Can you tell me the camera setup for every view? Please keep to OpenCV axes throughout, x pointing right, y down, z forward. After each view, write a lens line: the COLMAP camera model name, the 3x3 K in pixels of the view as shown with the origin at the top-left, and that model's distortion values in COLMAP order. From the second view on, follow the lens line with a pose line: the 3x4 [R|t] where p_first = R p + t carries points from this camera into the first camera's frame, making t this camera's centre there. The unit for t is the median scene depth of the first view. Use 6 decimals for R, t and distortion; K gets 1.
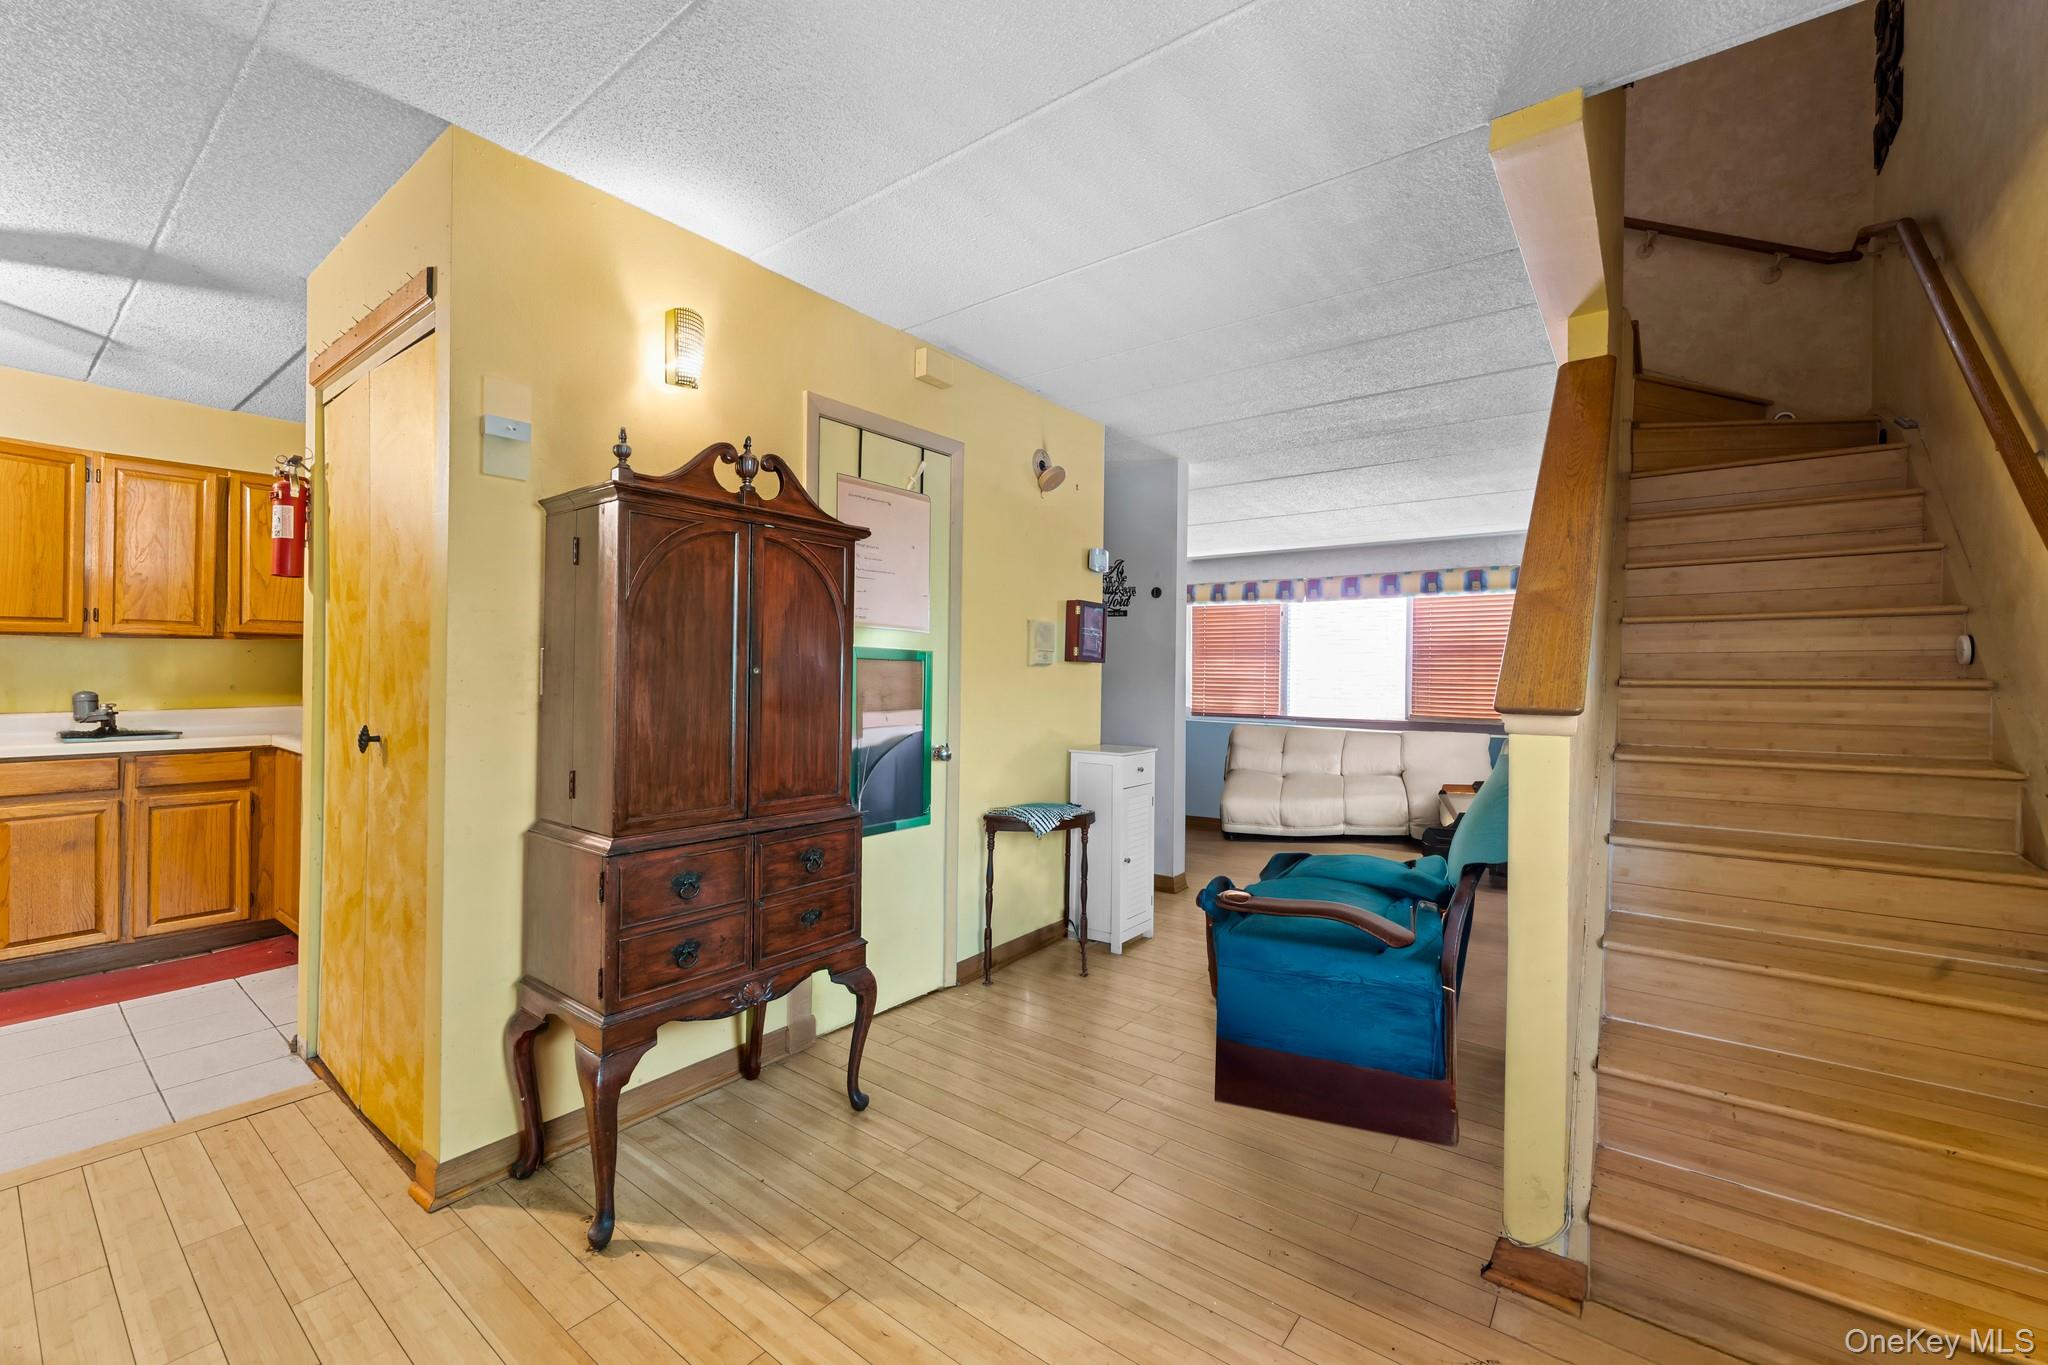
lens RADIAL K [[831.4, 0, 1032.8], [0, 831.4, 673.7], [0, 0, 1]] dist [0.000369, -0.000913]
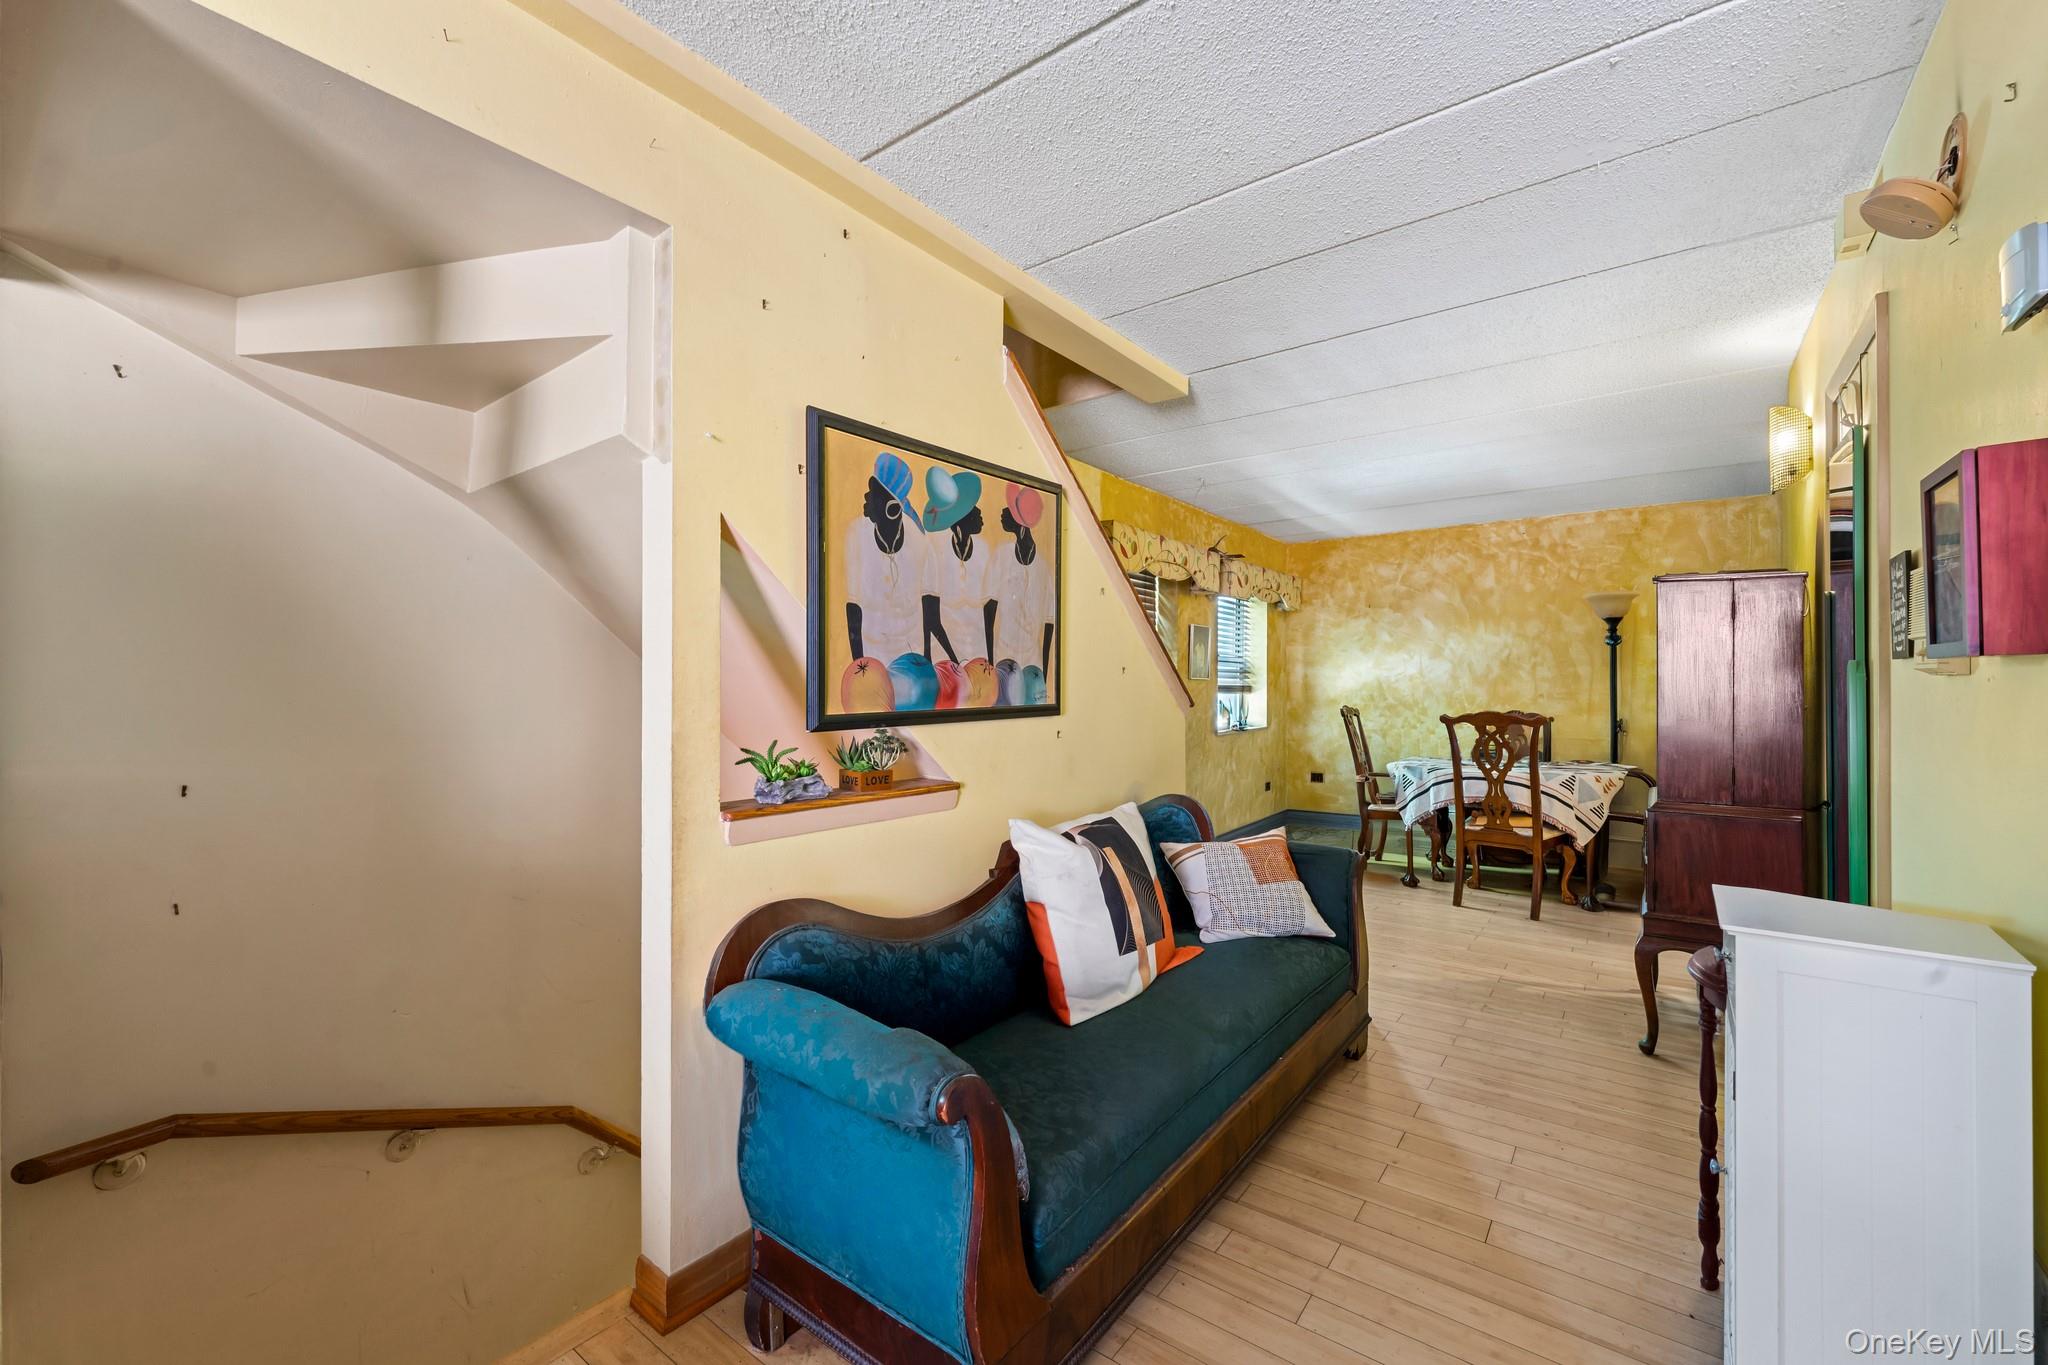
lens RADIAL K [[831.4, 0, 1040.2], [0, 831.4, 694.4], [0, 0, 1]] dist [0.000369, -0.000913]
pose [[-0.999692, -0.016717, -0.018353, 0.717218], [-0.016839, 0.999837, 0.006524, 0.010456], [0.018241, 0.006831, -0.999810, 2.228563]]
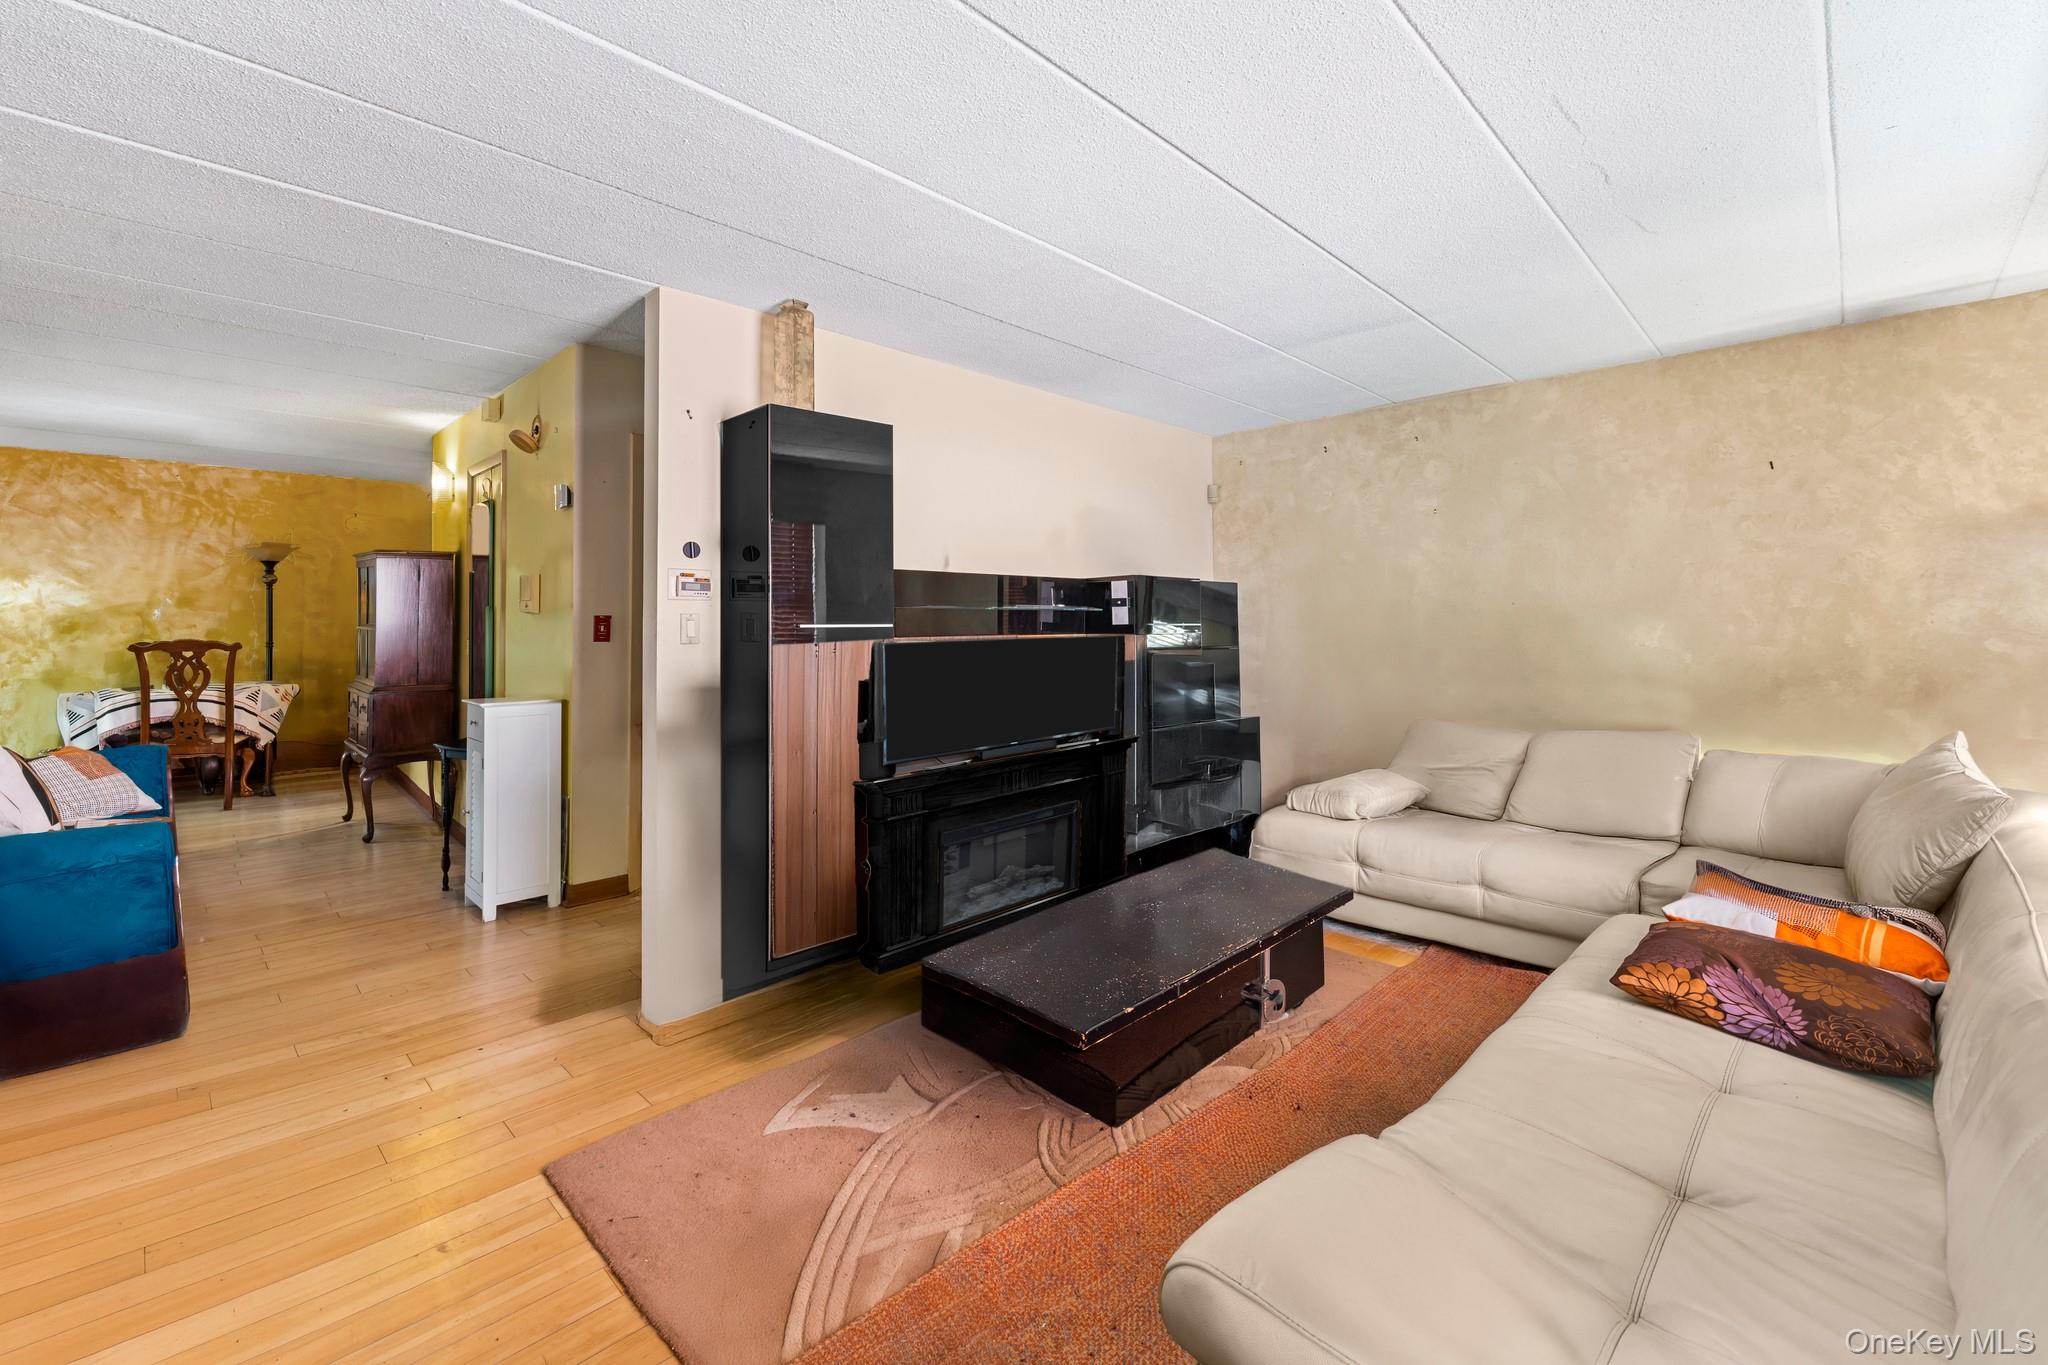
lens RADIAL K [[831.4, 0, 1018.4], [0, 831.4, 598.6], [0, 0, 1]] dist [0.000369, -0.000913]
pose [[-0.117446, -0.038542, -0.992331, 1.616334], [-0.000039, 0.999247, -0.038806, 0.022630], [0.993079, -0.004519, -0.117359, 2.814674]]
